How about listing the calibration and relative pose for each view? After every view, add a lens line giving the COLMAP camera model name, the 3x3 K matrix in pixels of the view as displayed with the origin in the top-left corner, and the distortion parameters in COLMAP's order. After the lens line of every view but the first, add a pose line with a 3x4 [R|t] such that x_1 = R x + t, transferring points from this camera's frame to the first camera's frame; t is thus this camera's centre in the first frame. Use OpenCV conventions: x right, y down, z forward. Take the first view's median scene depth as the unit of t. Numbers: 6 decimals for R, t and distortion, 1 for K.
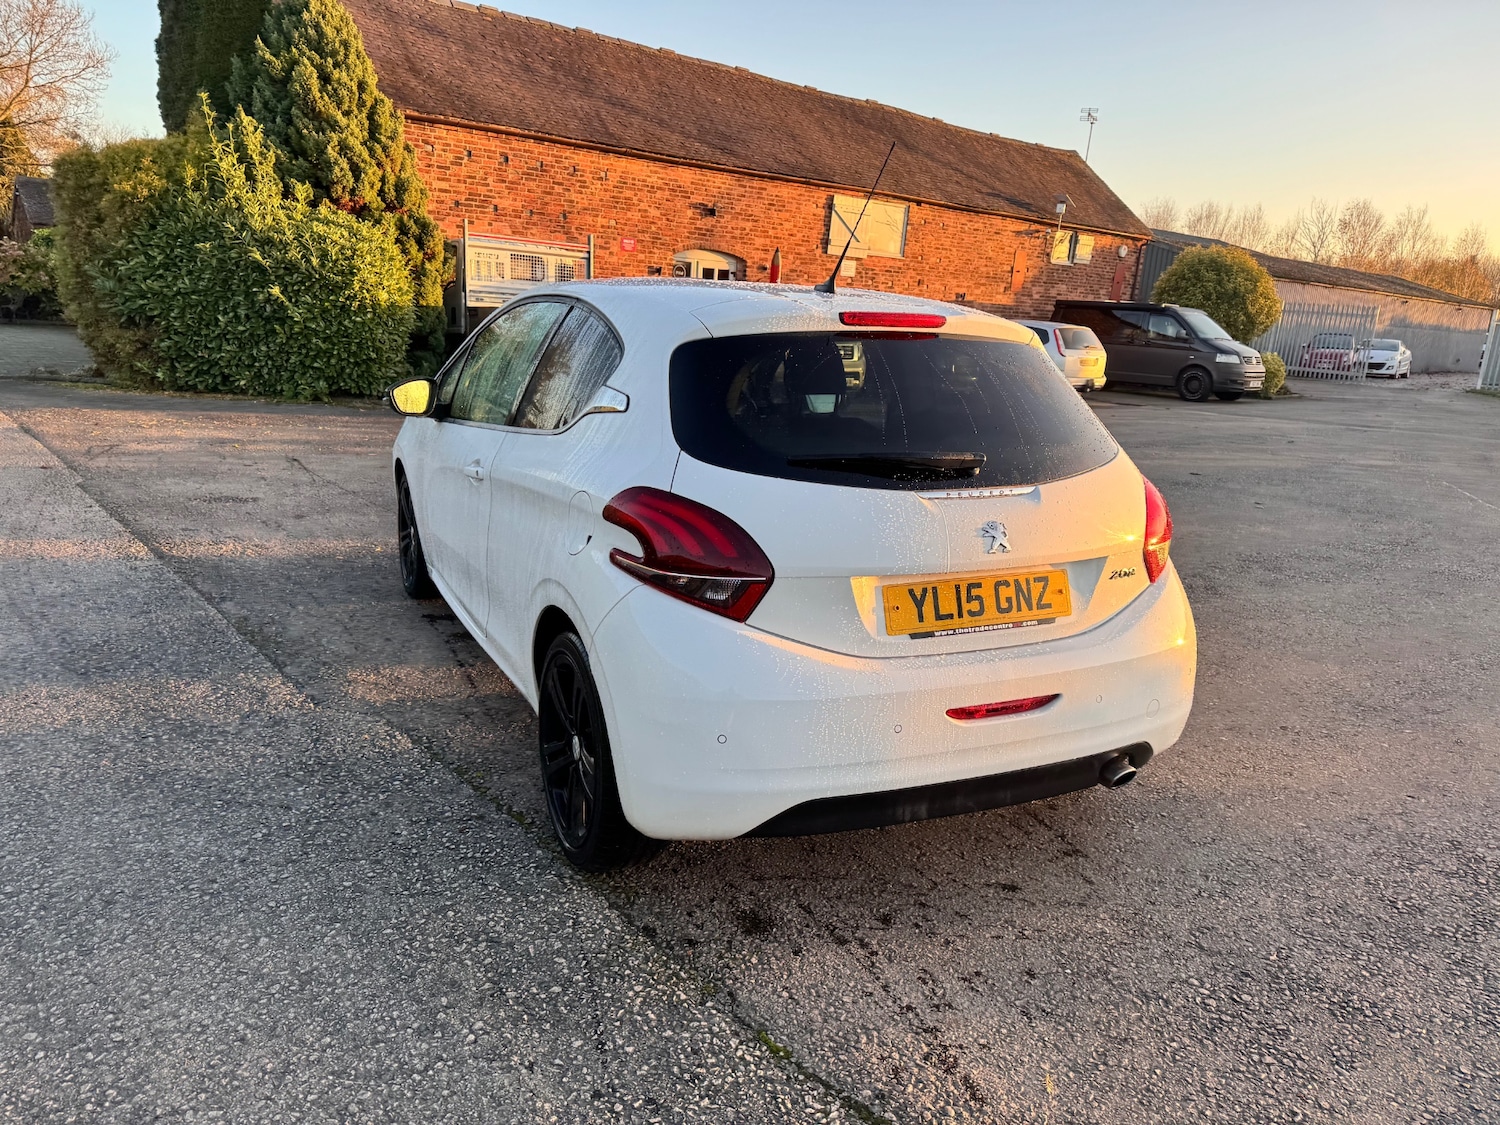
lens RADIAL K [[1037.9, 0, 746.1], [0, 1037.9, 561.3], [0, 0, 1]] dist [0.032104, -0.036852]
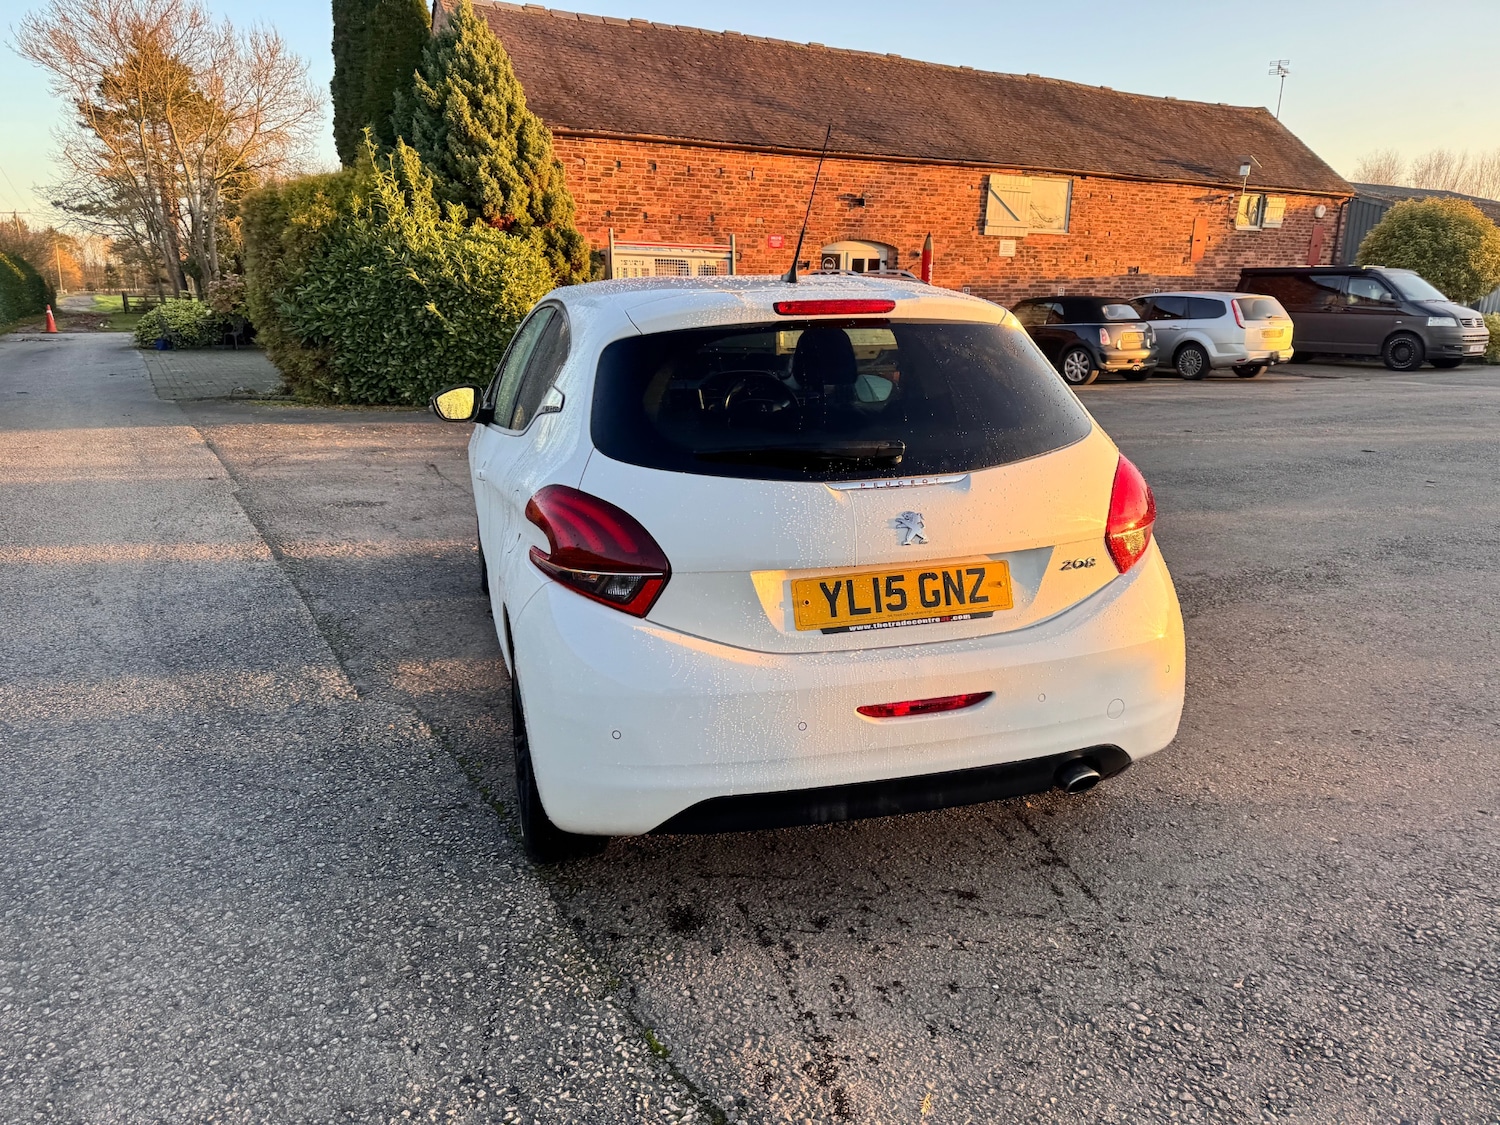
lens RADIAL K [[1036.0, 0, 744.5], [0, 1036.0, 555.7], [0, 0, 1]] dist [0.032497, -0.036313]
pose [[0.984368, -0.013901, -0.175574, 0.046958], [0.014087, 0.999901, -0.000190, 0.000056], [0.175559, -0.002286, 0.984466, 0.006258]]
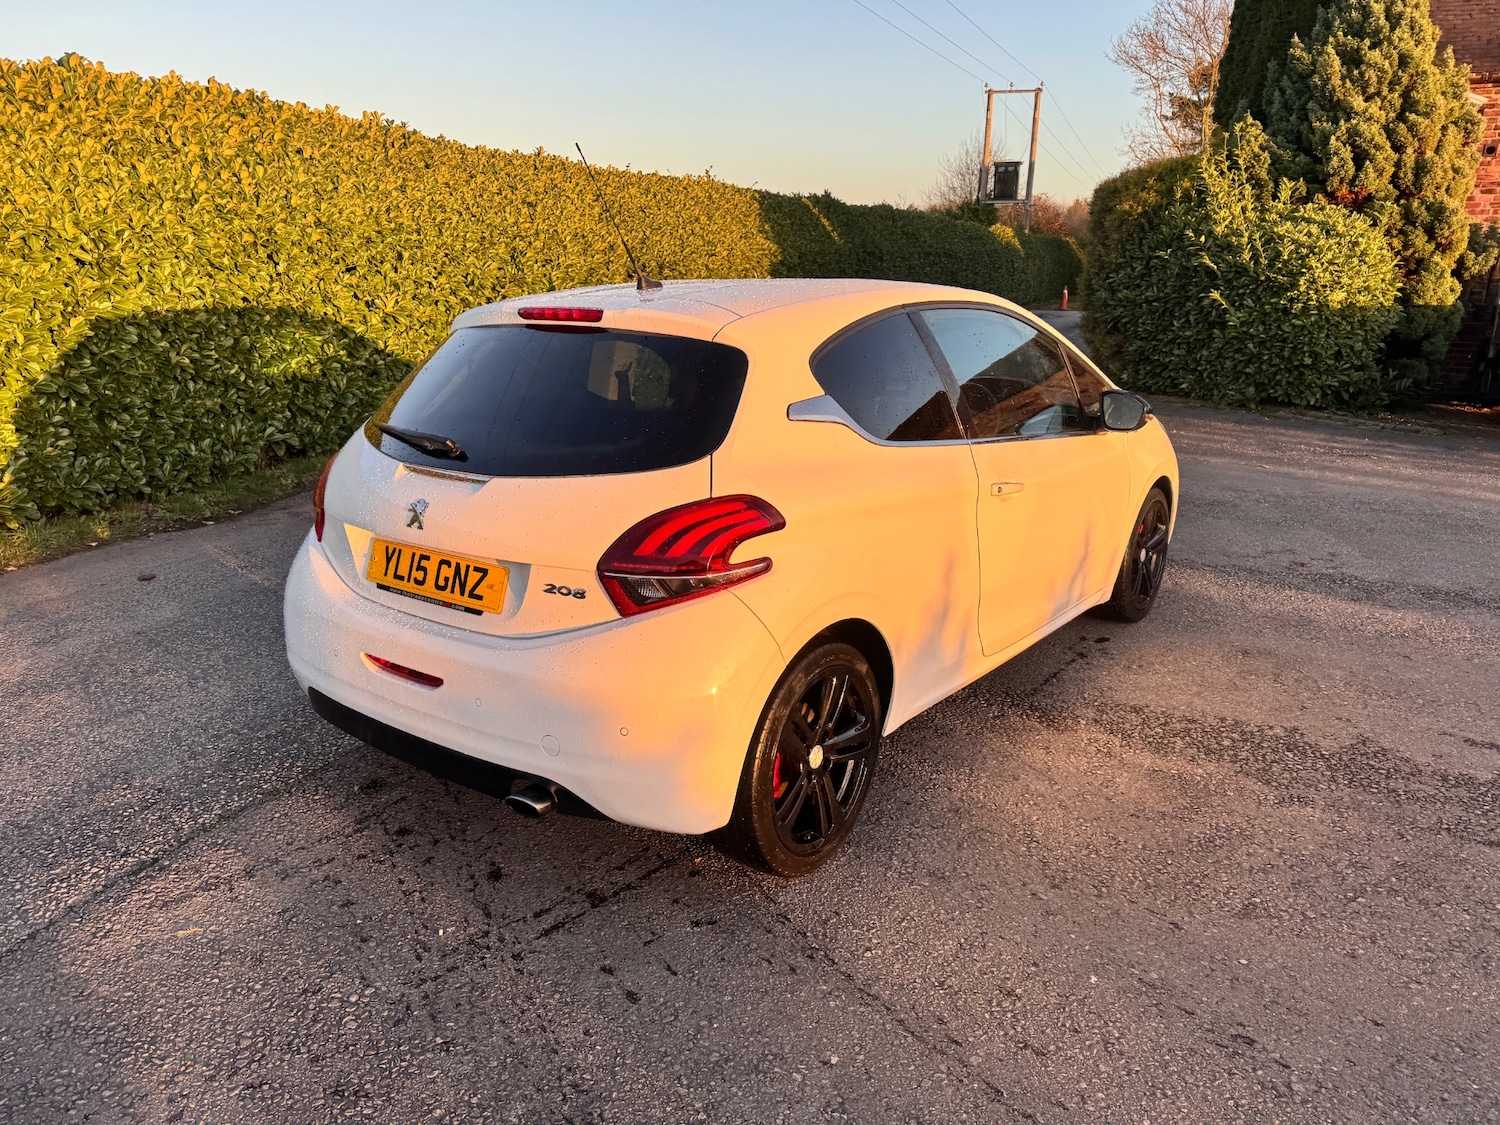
lens RADIAL K [[1043.2, 0, 751.4], [0, 1043.2, 563.4], [0, 0, 1]] dist [0.024885, -0.024632]
pose [[0.467715, 0.185926, -0.864103, 0.248711], [-0.191008, 0.975786, 0.106569, -0.028618], [0.862994, 0.115207, 0.491903, 0.142643]]
